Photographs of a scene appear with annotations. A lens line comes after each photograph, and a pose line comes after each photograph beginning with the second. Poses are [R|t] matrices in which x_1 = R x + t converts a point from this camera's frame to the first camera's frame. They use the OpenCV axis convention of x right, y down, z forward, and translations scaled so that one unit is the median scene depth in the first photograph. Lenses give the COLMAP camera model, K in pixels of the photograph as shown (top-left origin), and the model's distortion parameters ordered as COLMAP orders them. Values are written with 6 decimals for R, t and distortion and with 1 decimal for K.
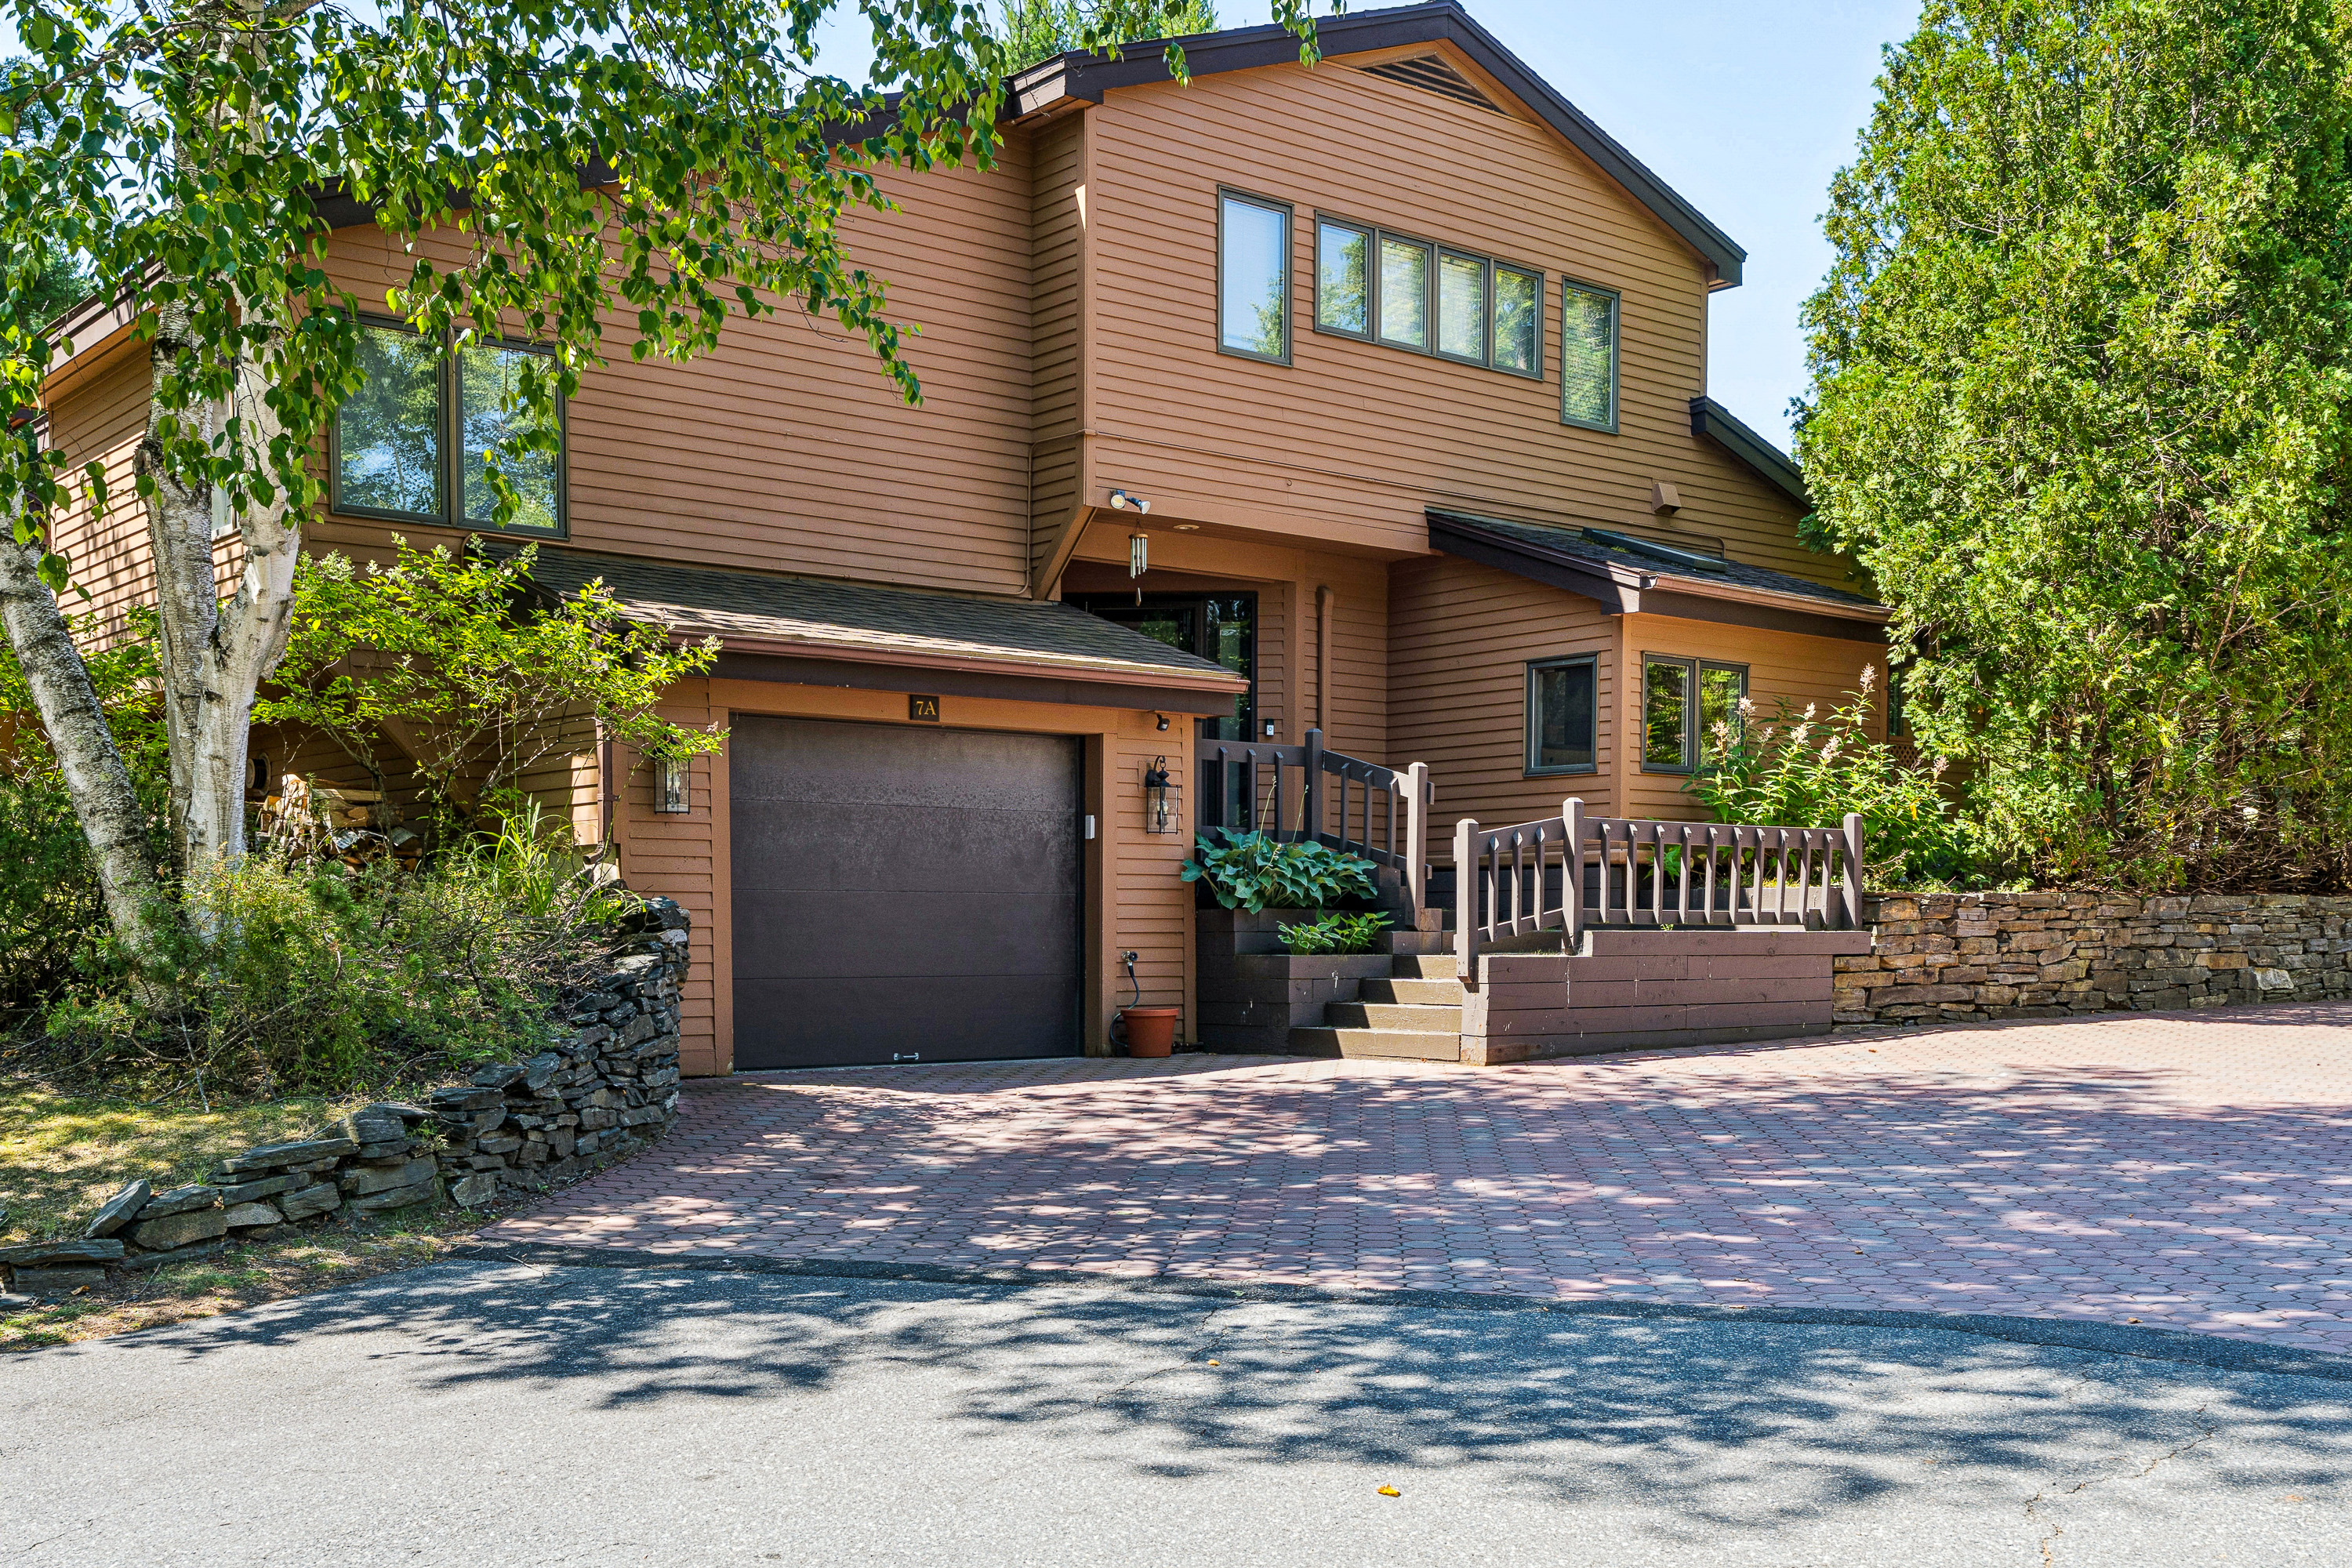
lens RADIAL K [[2378.0, 0, 1176.0], [0, 2378.0, 784.0], [0, 0, 1]] dist [0.022314, -0.016665]
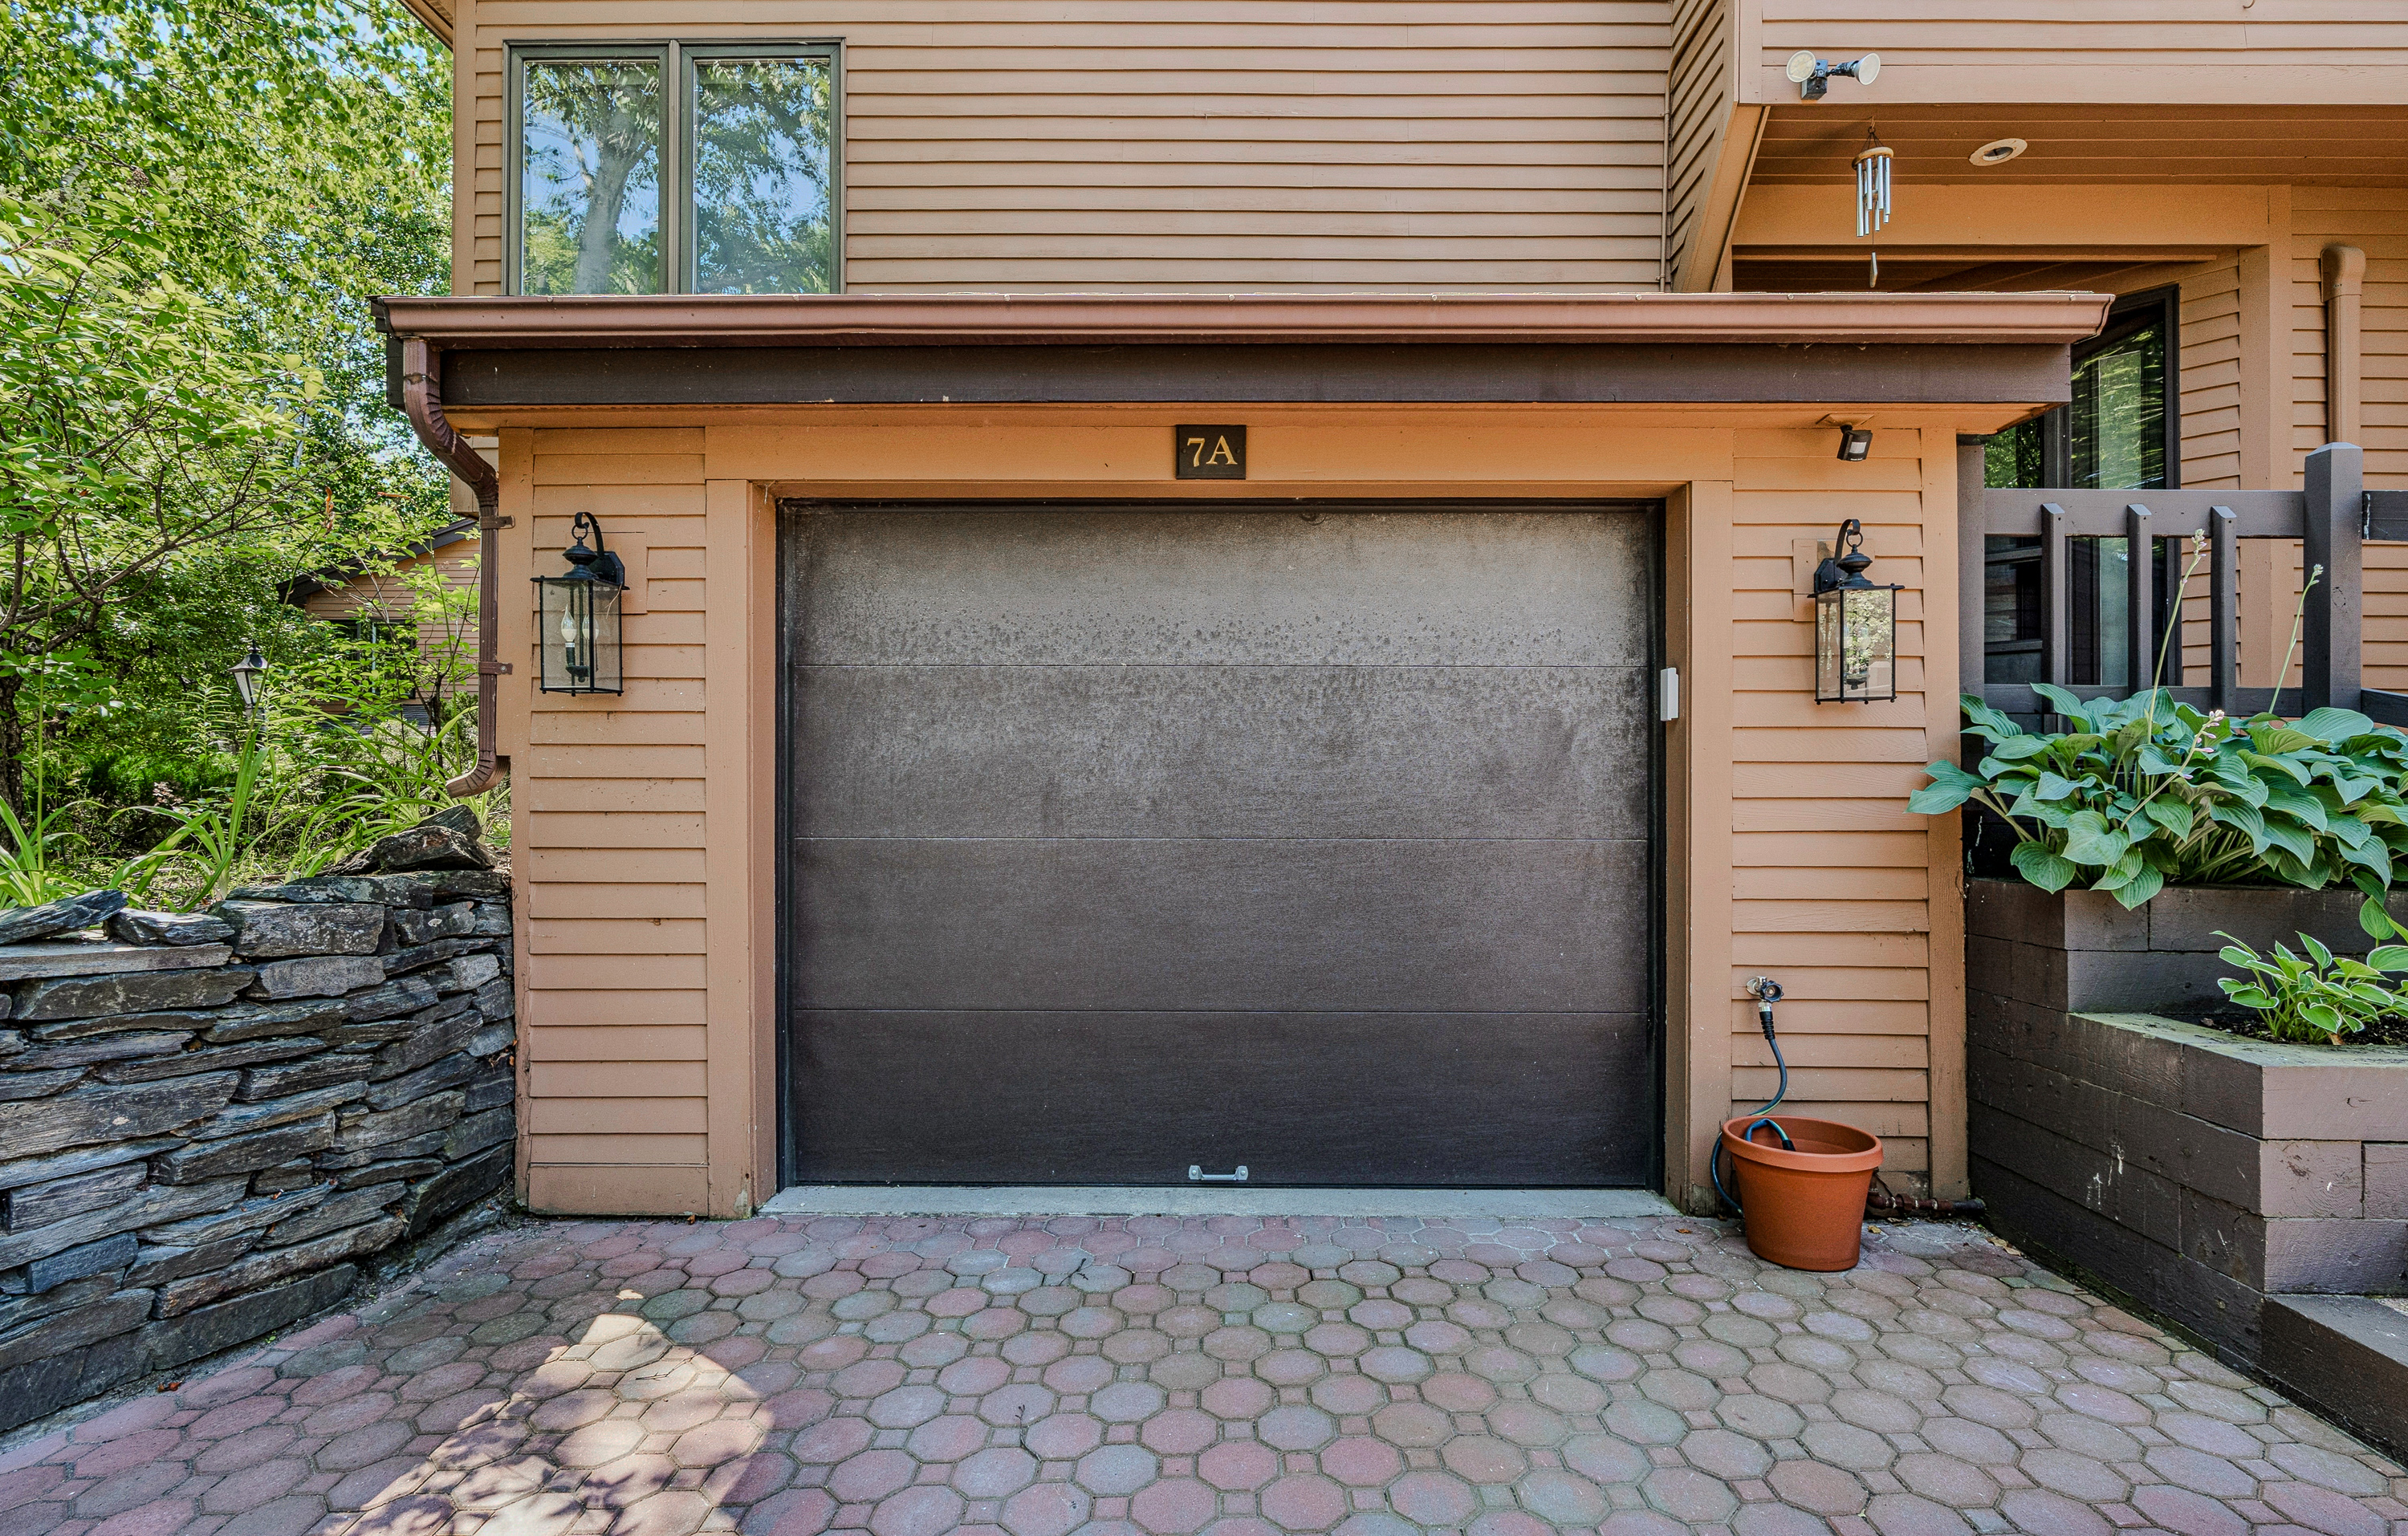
lens RADIAL K [[1118.7, 0, 1251.3], [0, 1118.7, 774.6], [0, 0, 1]] dist [-0.000883, 0.001500]
pose [[0.776624, -0.009707, -0.629890, 0.036196], [0.036812, 0.998872, 0.029995, 0.023897], [0.628888, -0.046482, 0.776105, 0.779771]]
